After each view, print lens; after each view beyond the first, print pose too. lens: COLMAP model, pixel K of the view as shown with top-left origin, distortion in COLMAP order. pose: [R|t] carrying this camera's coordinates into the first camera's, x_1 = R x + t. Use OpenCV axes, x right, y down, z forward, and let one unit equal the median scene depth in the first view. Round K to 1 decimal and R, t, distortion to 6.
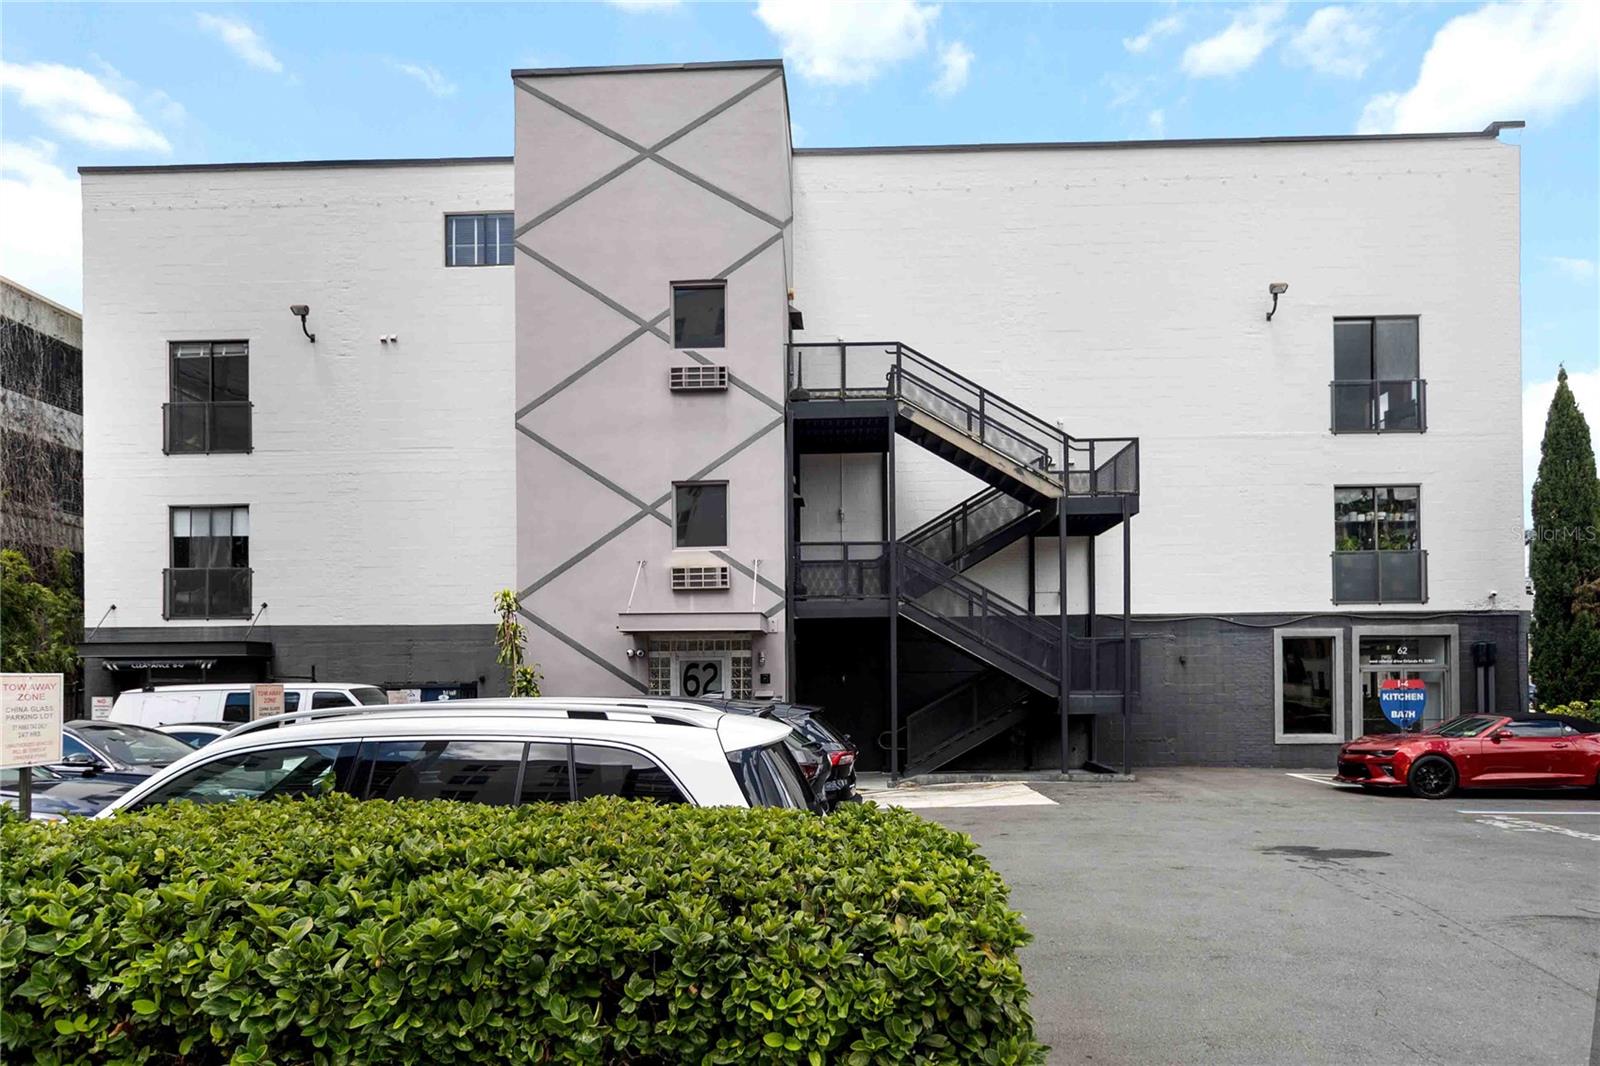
lens RADIAL K [[905.4, 0, 801.2], [0, 905.4, 604.8], [0, 0, 1]] dist [0.000510, -0.000823]
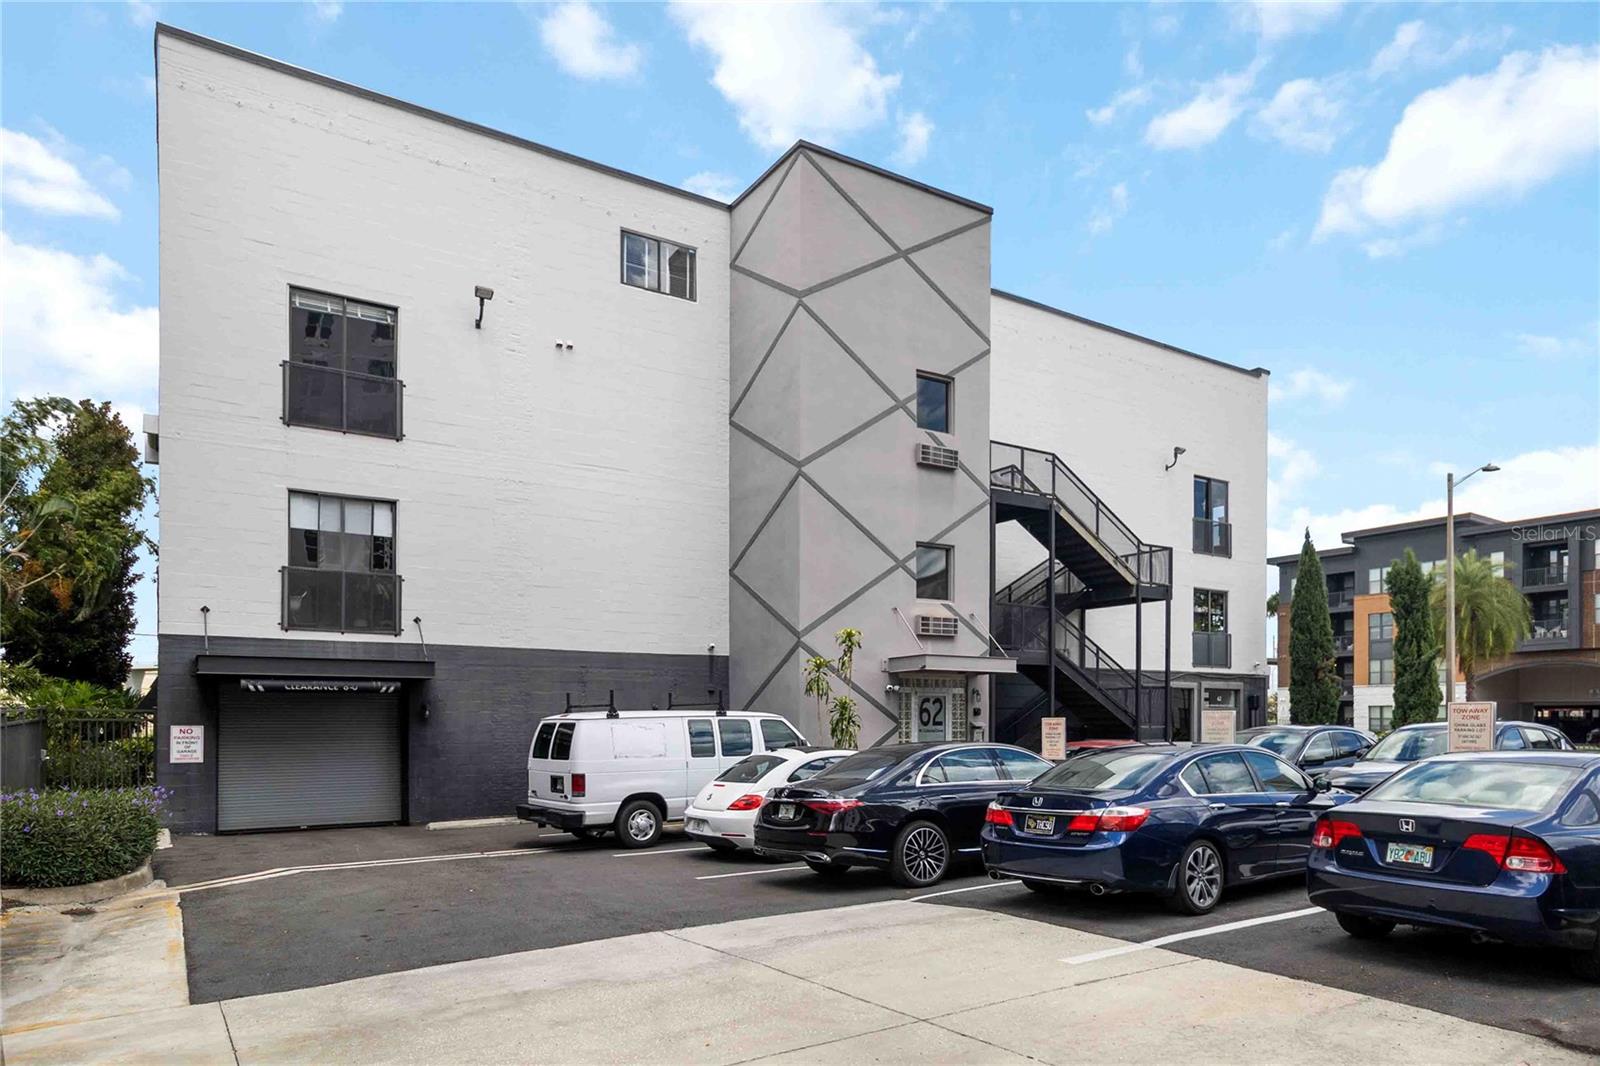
lens RADIAL K [[897.3, 0, 798.6], [0, 897.3, 636.1], [0, 0, 1]] dist [0.000603, -0.000100]
pose [[0.848736, 0.056261, 0.525815, -0.810161], [-0.052182, 0.998382, -0.022595, 0.017879], [-0.526236, -0.008261, 0.850299, 0.090801]]
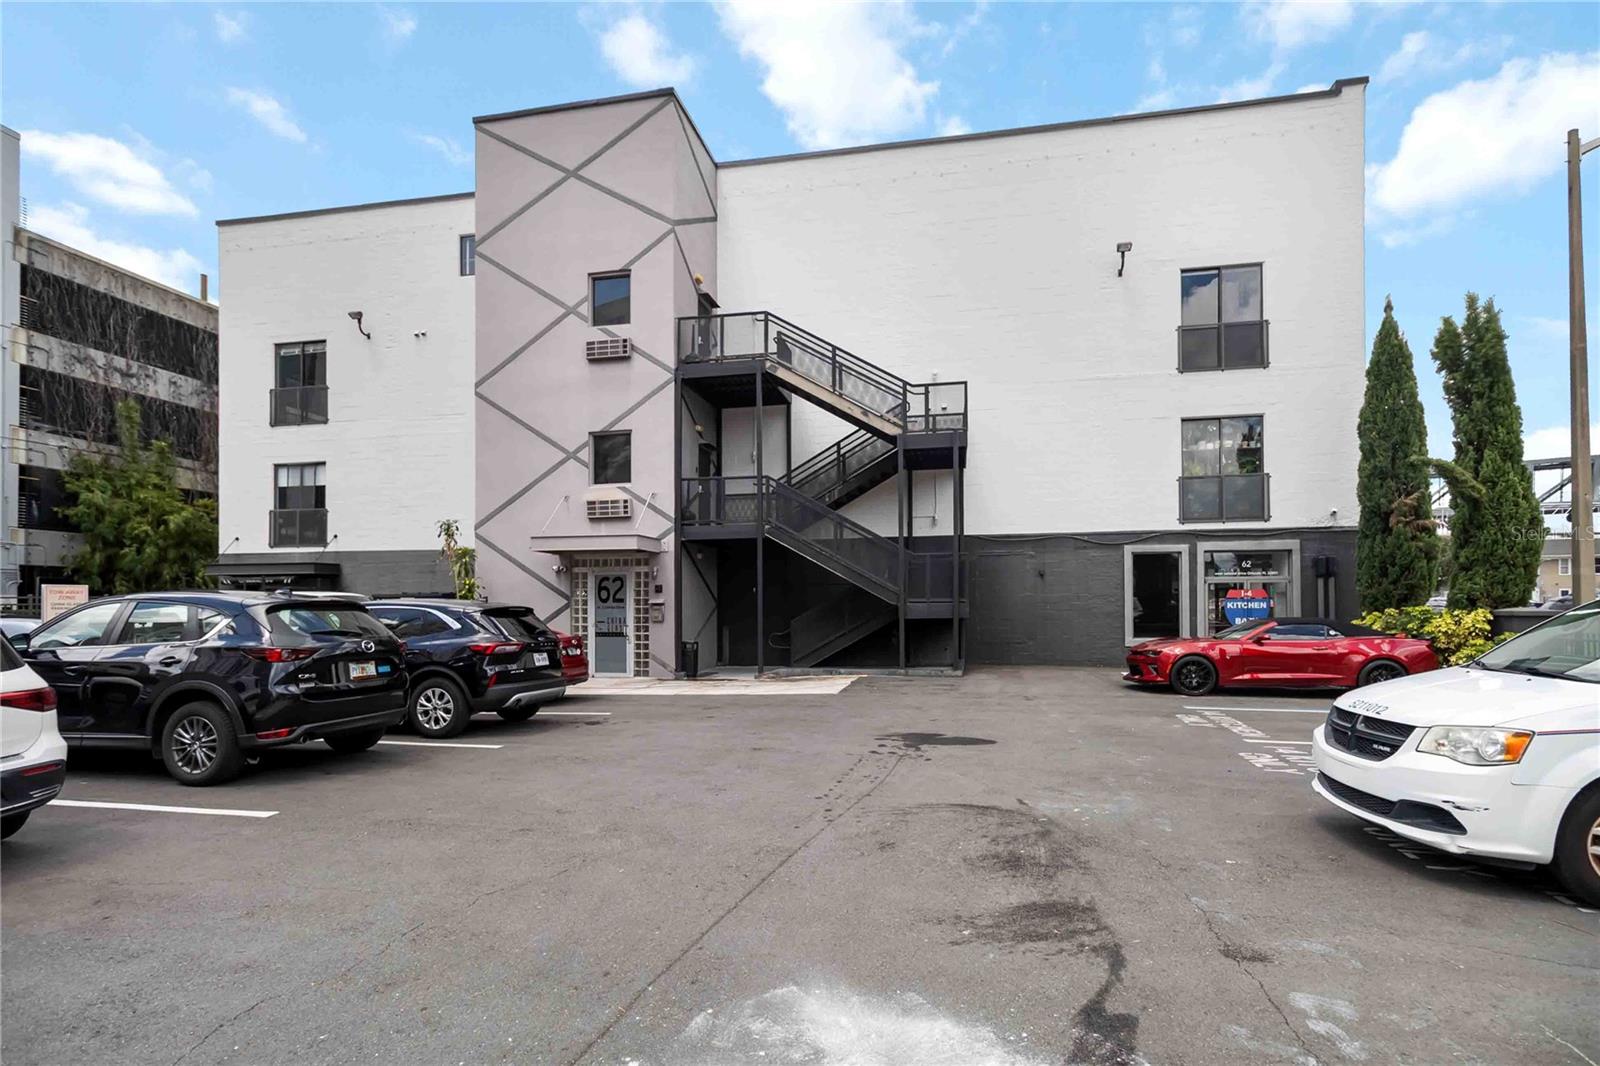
lens RADIAL K [[704.5, 0, 801.6], [0, 704.5, 538.7], [0, 0, 1]] dist [0.002862, 0.000412]
pose [[0.989685, -0.011976, -0.142759, 0.267593], [0.011984, 0.999928, -0.000801, 0.014809], [0.142759, -0.000918, 0.989757, 0.068101]]
